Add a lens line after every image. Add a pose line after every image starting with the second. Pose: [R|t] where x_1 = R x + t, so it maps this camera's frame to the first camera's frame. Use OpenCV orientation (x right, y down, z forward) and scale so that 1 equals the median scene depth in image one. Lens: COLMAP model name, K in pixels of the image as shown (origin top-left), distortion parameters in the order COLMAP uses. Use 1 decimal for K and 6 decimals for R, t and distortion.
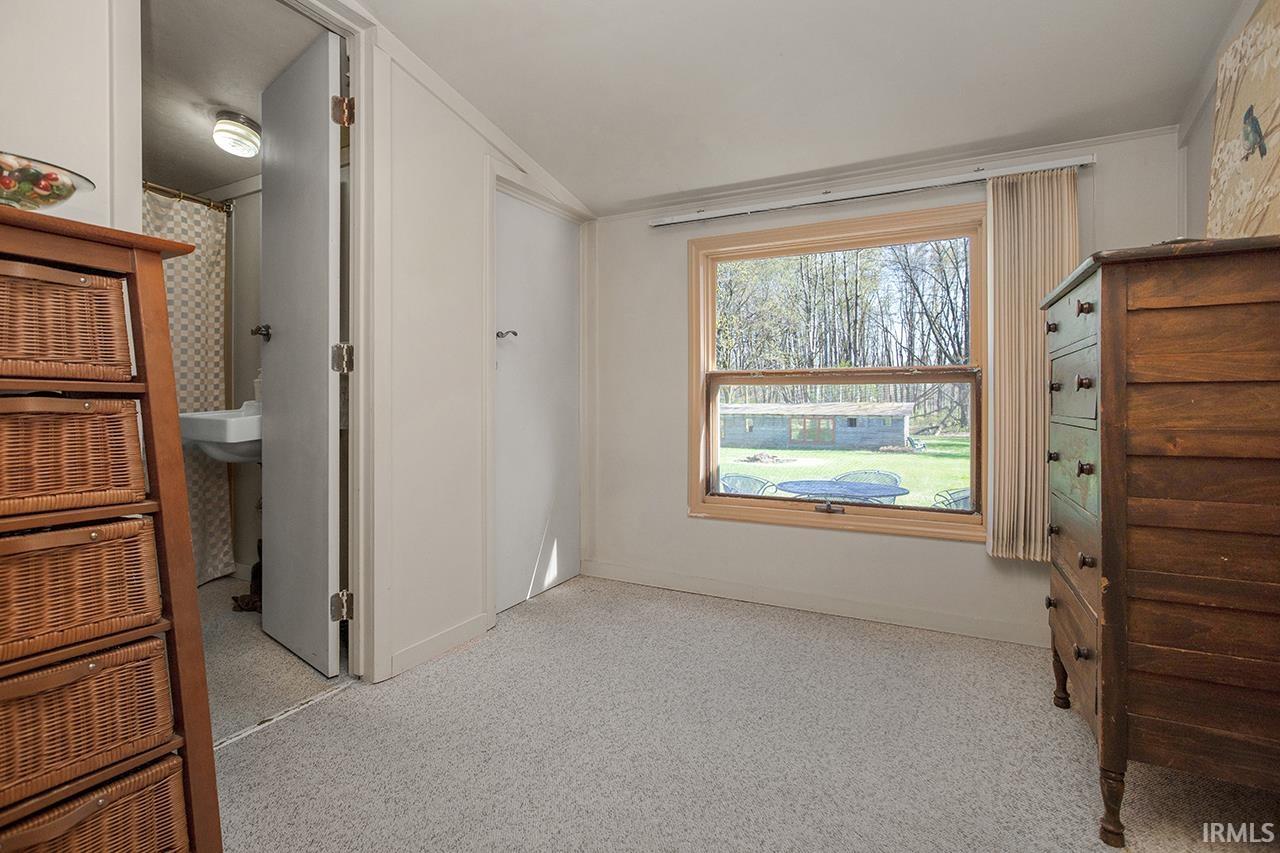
lens RADIAL K [[592.5, 0, 661.4], [0, 592.5, 409.0], [0, 0, 1]] dist [-0.000207, 0.000259]
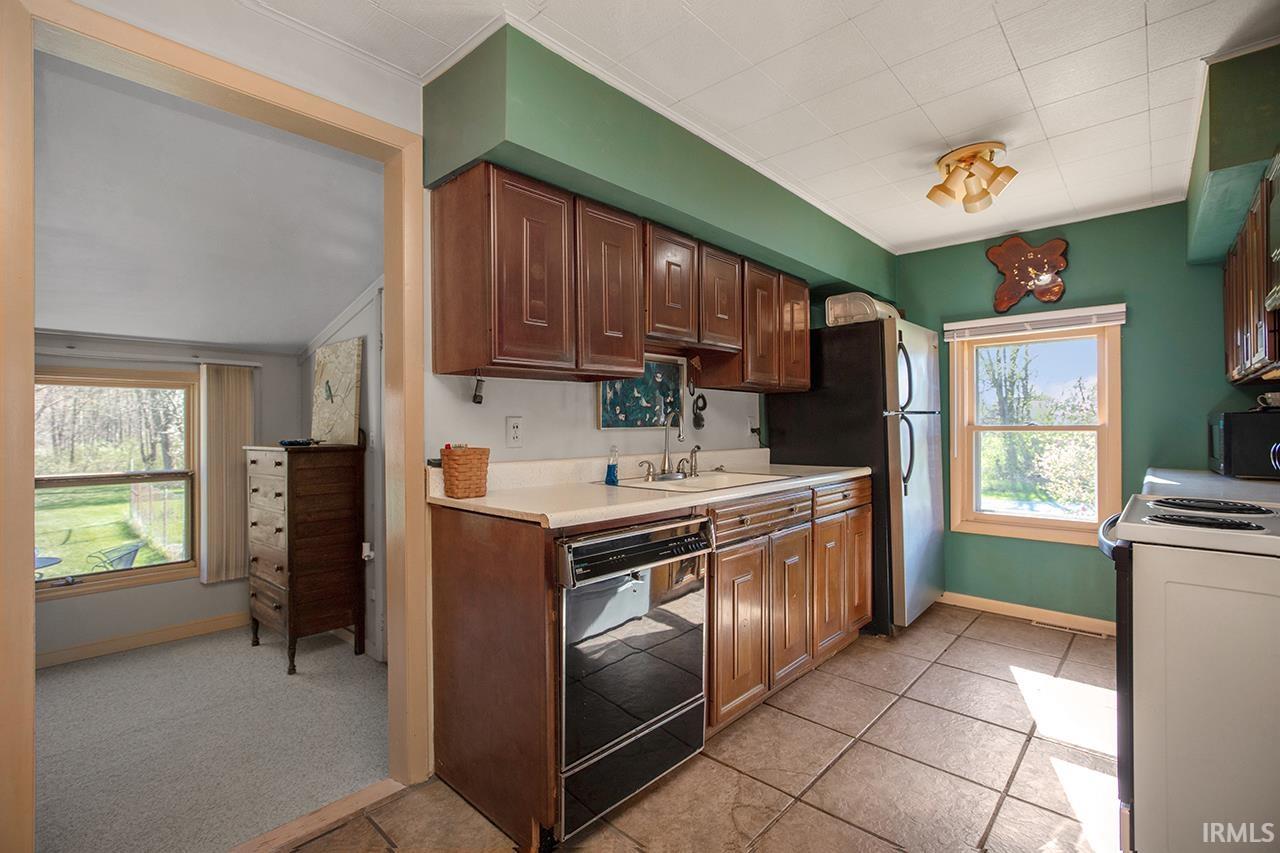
lens RADIAL K [[592.9, 0, 640.0], [0, 592.9, 426.5], [0, 0, 1]] dist [0.000044, 0.000117]
pose [[0.263337, -0.000081, 0.964704, -0.800595], [0.011831, 0.999925, -0.003146, -0.192700], [-0.964631, 0.012242, 0.263318, -0.696677]]
